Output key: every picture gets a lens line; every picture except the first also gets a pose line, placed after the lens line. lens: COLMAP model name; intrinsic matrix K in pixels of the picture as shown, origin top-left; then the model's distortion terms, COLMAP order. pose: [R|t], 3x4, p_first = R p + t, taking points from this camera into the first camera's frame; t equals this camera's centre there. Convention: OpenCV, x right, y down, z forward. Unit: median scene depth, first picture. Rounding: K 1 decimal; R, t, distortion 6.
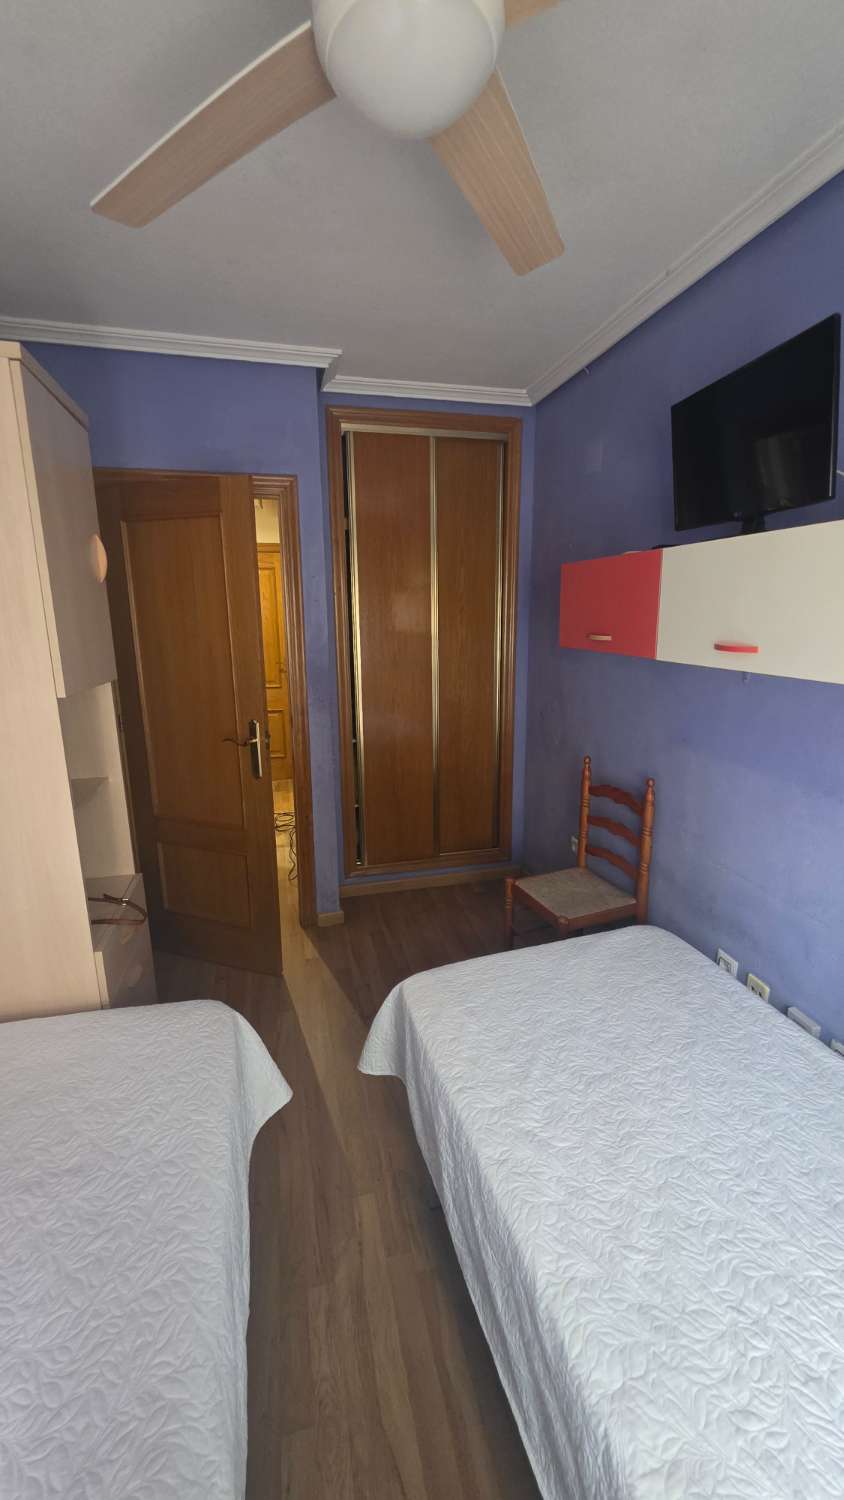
lens RADIAL K [[597.2, 0, 423.3], [0, 597.2, 748.5], [0, 0, 1]] dist [0.000474, -0.000208]
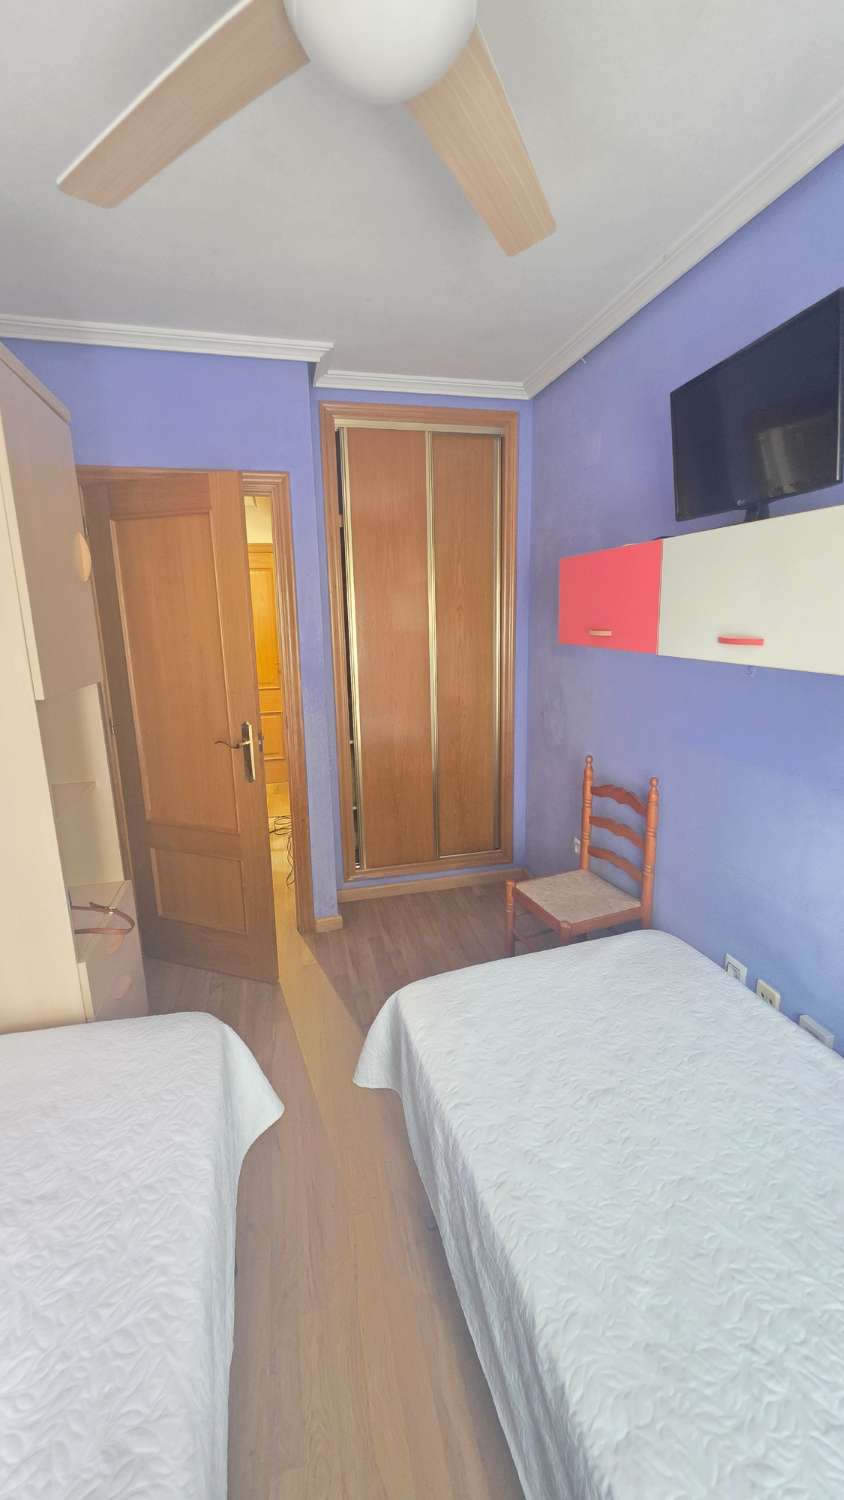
lens RADIAL K [[597.2, 0, 425.0], [0, 597.2, 746.9], [0, 0, 1]] dist [0.000474, -0.000208]
pose [[0.999935, -0.010011, -0.005428, 0.019194], [0.009985, 0.999938, -0.004887, 0.001512], [0.005477, 0.004832, 0.999973, 0.036952]]
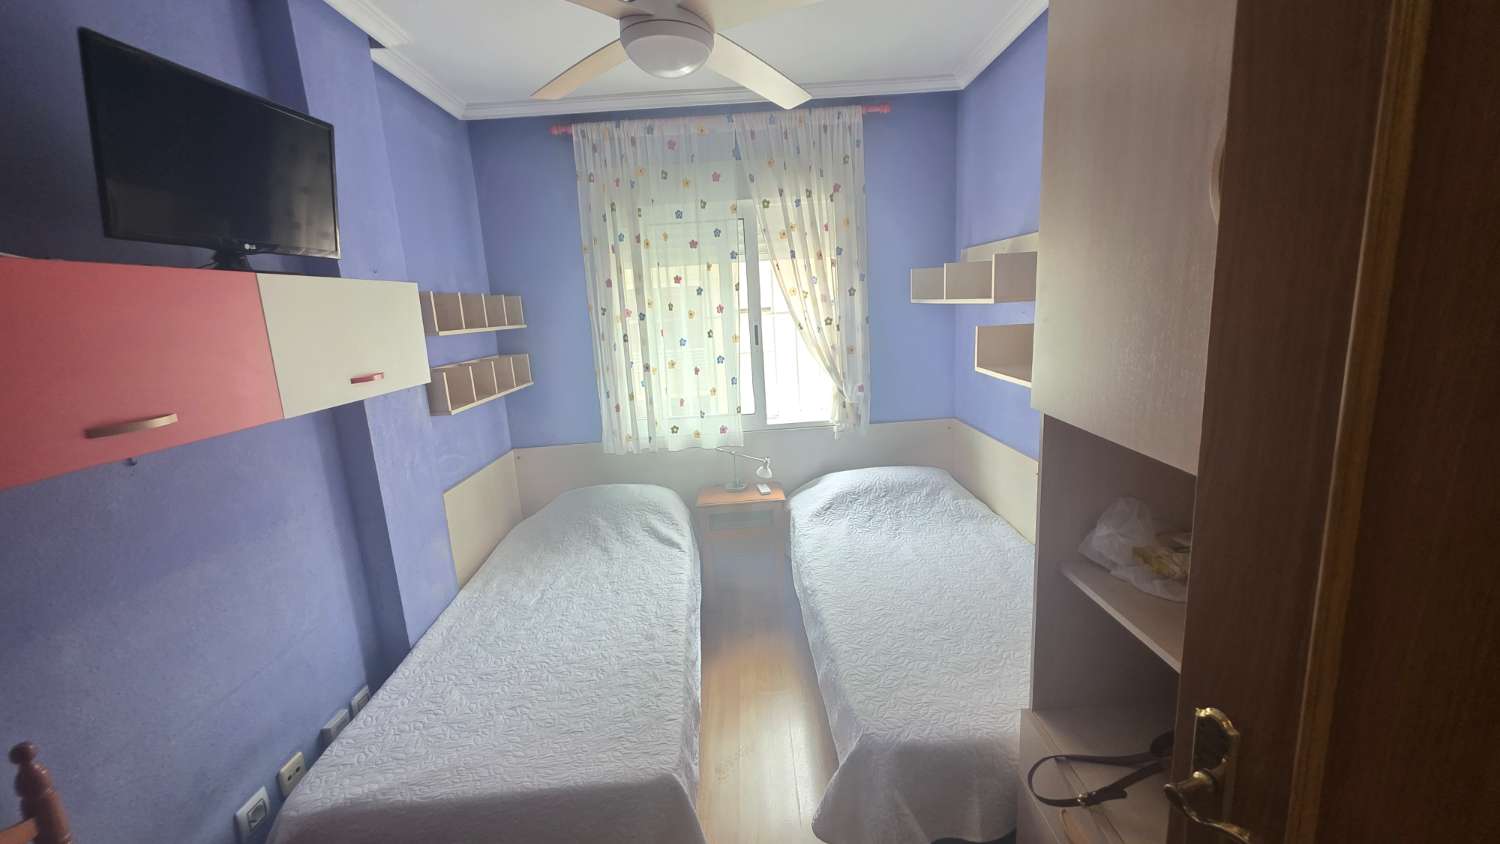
lens RADIAL K [[597.2, 0, 750.8], [0, 597.2, 419.3], [0, 0, 1]] dist [0.000474, -0.000208]
pose [[-0.977514, 0.033745, 0.208153, -0.386642], [0.117541, 0.906734, 0.404991, -0.435219], [-0.175073, 0.420351, -0.890312, 1.774262]]
